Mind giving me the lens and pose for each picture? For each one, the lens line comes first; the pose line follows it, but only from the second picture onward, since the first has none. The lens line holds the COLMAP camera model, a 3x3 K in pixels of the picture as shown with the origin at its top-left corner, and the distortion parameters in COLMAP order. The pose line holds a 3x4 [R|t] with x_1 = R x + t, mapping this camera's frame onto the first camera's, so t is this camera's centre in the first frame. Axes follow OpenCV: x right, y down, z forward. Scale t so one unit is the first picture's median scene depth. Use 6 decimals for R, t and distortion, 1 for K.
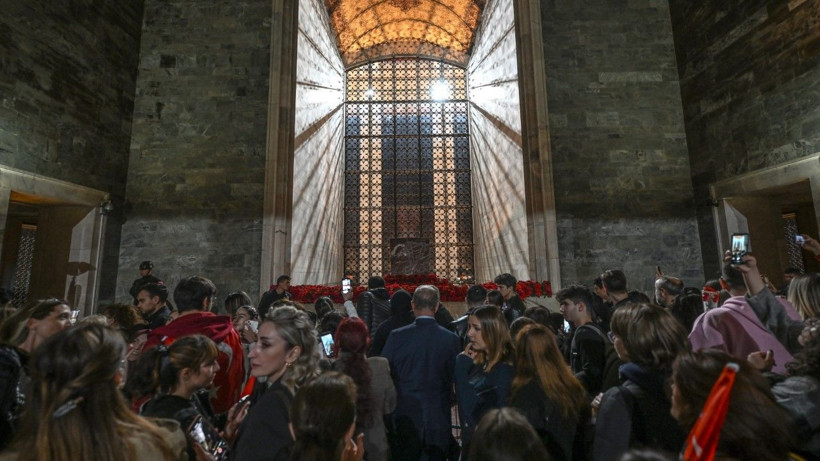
lens RADIAL K [[324.3, 0, 406.5], [0, 324.3, 231.0], [0, 0, 1]] dist [0.000041, 0.000128]
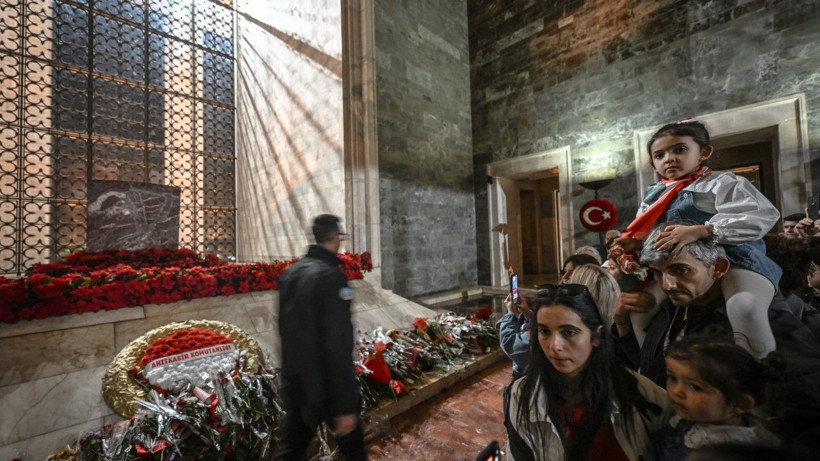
lens RADIAL K [[322.9, 0, 407.9], [0, 322.9, 230.6], [0, 0, 1]] dist [-0.001428, 0.000032]
pose [[0.713529, 0.019329, 0.700359, -0.052637], [-0.069369, 0.996657, 0.043167, 0.055243], [-0.697183, -0.079385, 0.712484, 0.337595]]
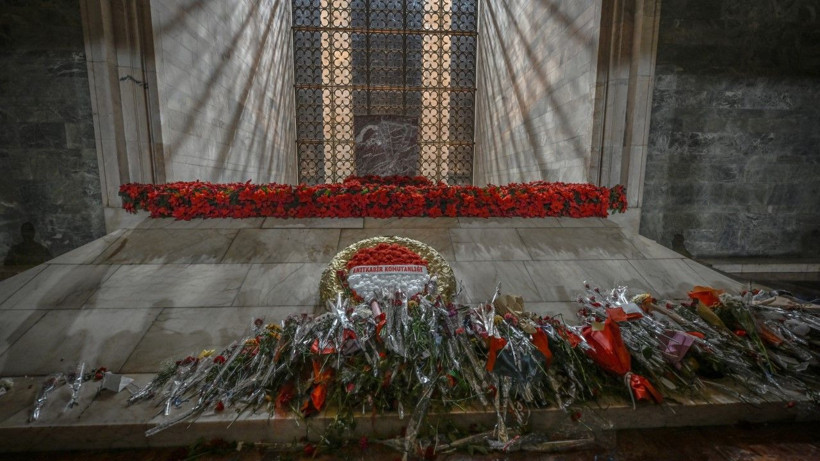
lens RADIAL K [[330.0, 0, 407.8], [0, 330.0, 231.0], [0, 0, 1]] dist [-0.000077, 0.000156]
pose [[0.997859, 0.010352, 0.064574, 0.014457], [-0.026300, 0.967553, 0.251297, 0.088338], [-0.059877, -0.252457, 0.965754, 0.401309]]
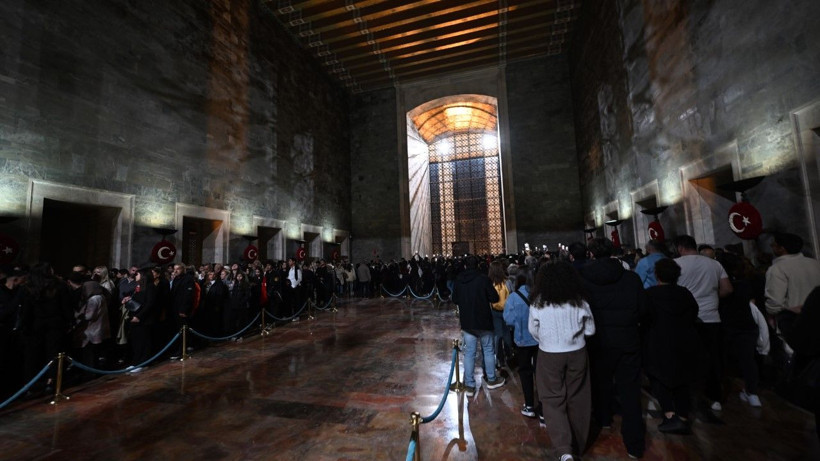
lens RADIAL K [[327.0, 0, 402.6], [0, 327.0, 229.8], [0, 0, 1]] dist [-0.000128, 0.000014]
pose [[0.957346, -0.047361, -0.285037, 0.324955], [0.058359, 0.997839, 0.030207, -0.175538], [0.282990, -0.045553, 0.958040, -1.500705]]
